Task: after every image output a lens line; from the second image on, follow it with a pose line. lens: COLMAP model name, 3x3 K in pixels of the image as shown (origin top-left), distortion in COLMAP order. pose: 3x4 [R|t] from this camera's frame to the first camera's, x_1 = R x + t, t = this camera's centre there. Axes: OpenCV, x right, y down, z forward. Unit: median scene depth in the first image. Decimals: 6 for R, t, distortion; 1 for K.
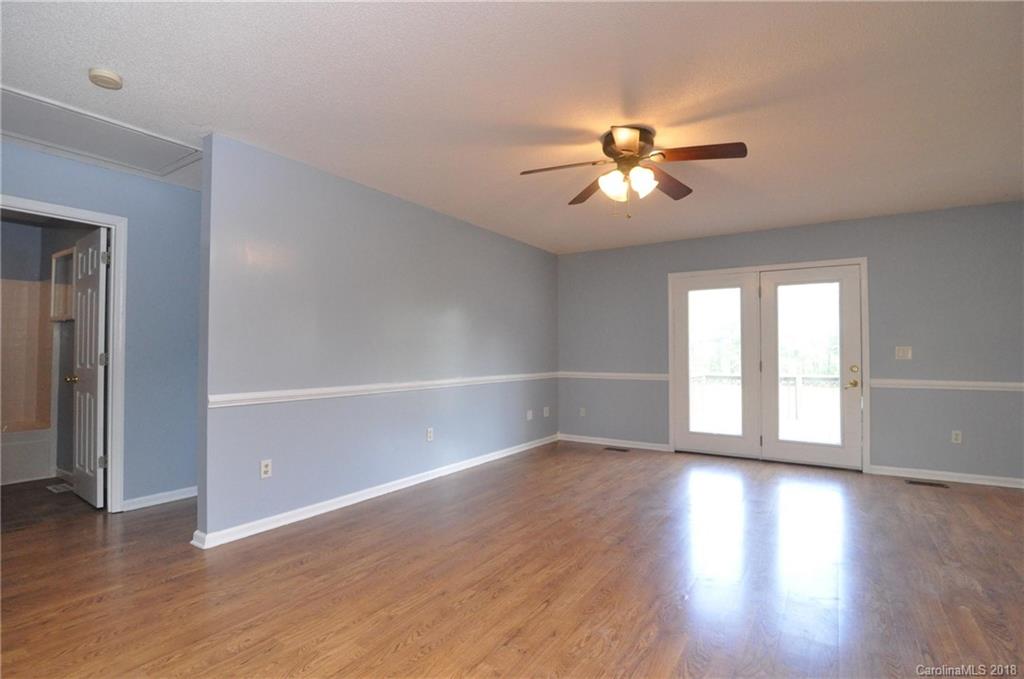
lens RADIAL K [[490.6, 0, 512.0], [0, 490.6, 339.5], [0, 0, 1]] dist [-0.018356, -0.000438]
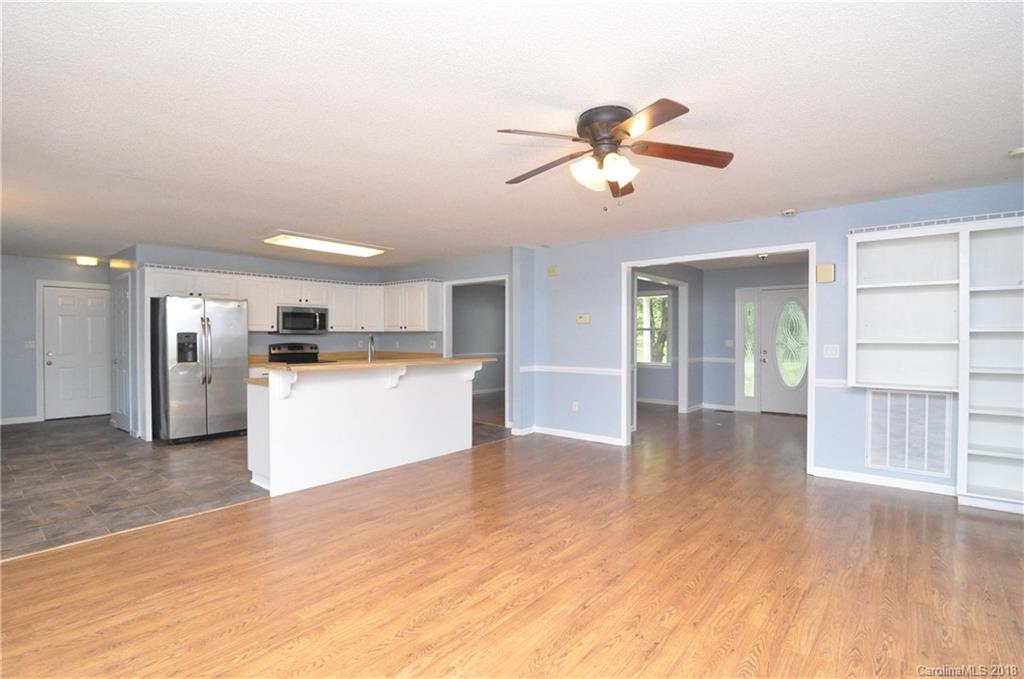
lens RADIAL K [[490.6, 0, 512.0], [0, 490.6, 339.5], [0, 0, 1]] dist [-0.018356, -0.000438]
pose [[-0.993438, -0.002633, 0.114344, 0.199420], [-0.005288, 0.999723, -0.022923, 0.003019], [-0.114252, -0.023378, -0.993177, 1.236834]]
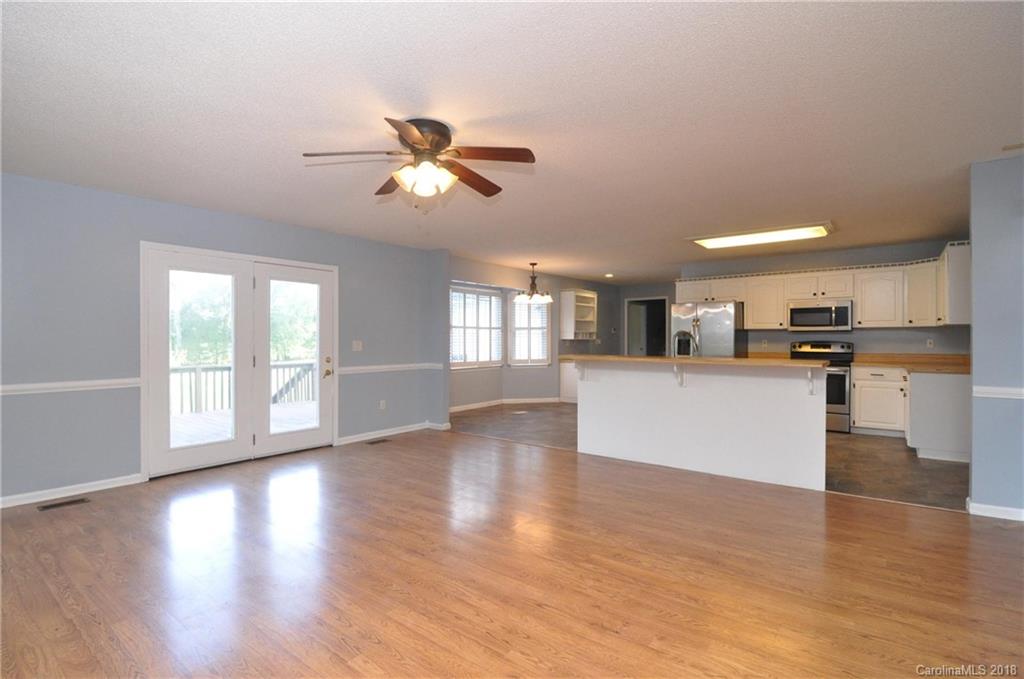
lens RADIAL K [[490.6, 0, 512.0], [0, 490.6, 339.5], [0, 0, 1]] dist [-0.018356, -0.000438]
pose [[0.077365, -0.004316, 0.996993, -0.463008], [-0.026336, 0.999633, 0.006371, -0.008978], [-0.996655, -0.026749, 0.077223, 0.490789]]
